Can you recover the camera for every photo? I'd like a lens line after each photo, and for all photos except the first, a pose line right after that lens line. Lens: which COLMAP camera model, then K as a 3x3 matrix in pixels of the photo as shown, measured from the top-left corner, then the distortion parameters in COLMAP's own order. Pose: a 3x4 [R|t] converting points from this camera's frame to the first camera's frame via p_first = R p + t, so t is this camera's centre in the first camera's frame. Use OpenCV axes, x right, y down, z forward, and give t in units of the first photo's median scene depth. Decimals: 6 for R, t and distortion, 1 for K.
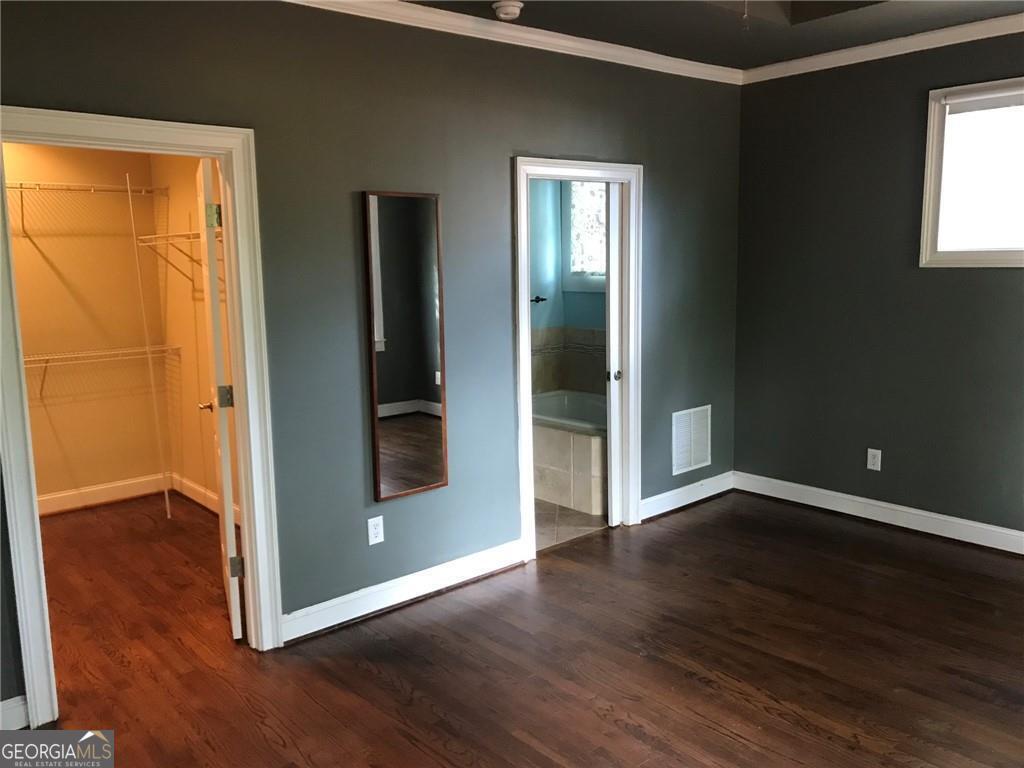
lens RADIAL K [[843.2, 0, 506.9], [0, 843.2, 377.8], [0, 0, 1]] dist [0.084566, -0.103310]
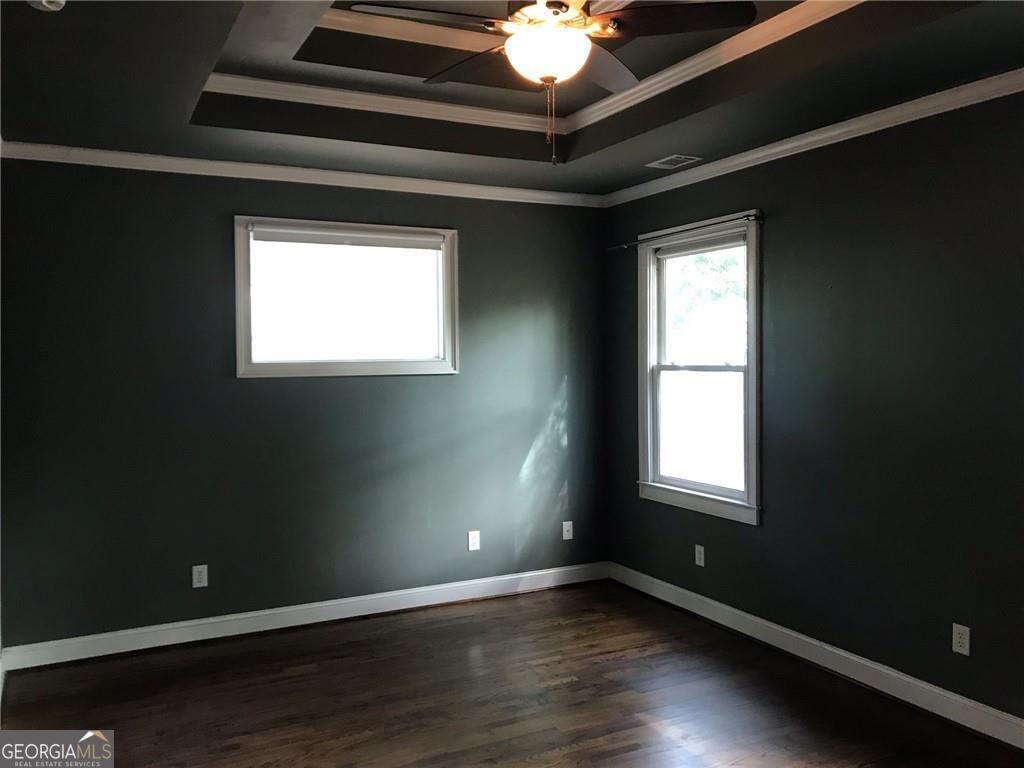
lens RADIAL K [[843.2, 0, 506.9], [0, 843.2, 377.8], [0, 0, 1]] dist [0.084566, -0.103310]
pose [[0.245011, -0.008688, 0.969481, -0.463396], [0.147231, 0.988696, -0.028348, -0.052777], [-0.958276, 0.149683, 0.243520, 0.444647]]
